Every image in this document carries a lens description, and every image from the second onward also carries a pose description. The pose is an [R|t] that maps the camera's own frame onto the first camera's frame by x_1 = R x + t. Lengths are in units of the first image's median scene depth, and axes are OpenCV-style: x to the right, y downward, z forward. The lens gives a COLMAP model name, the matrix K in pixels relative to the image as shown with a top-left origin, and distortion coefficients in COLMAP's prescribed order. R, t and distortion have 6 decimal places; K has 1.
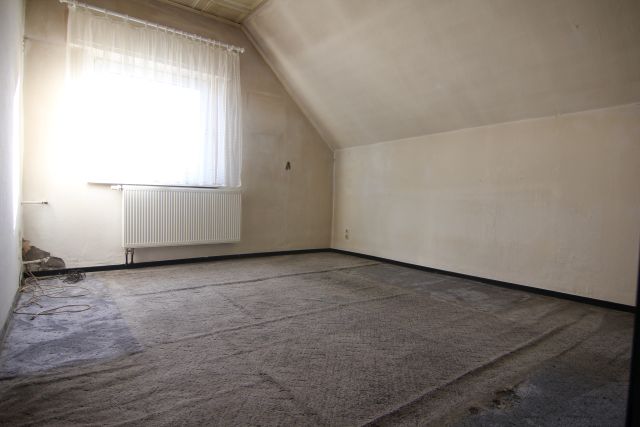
lens RADIAL K [[358.9, 0, 322.5], [0, 358.9, 212.9], [0, 0, 1]] dist [-0.003498, -0.002062]
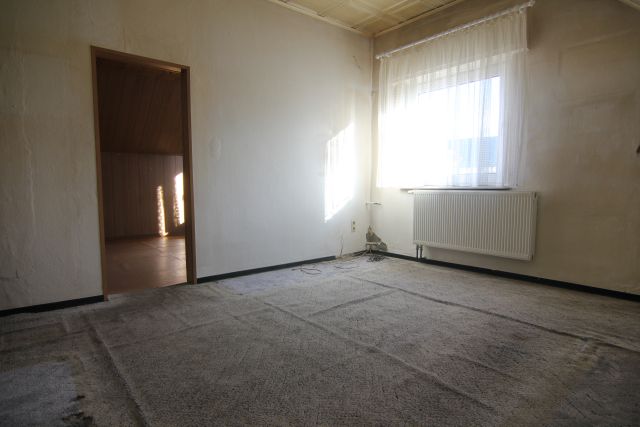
lens RADIAL K [[358.9, 0, 322.3], [0, 358.9, 214.0], [0, 0, 1]] dist [-0.003498, -0.002062]
pose [[0.068420, 0.053641, -0.996214, 0.635091], [-0.036281, 0.998027, 0.051247, -0.051623], [0.996997, 0.032637, 0.070231, 0.668479]]
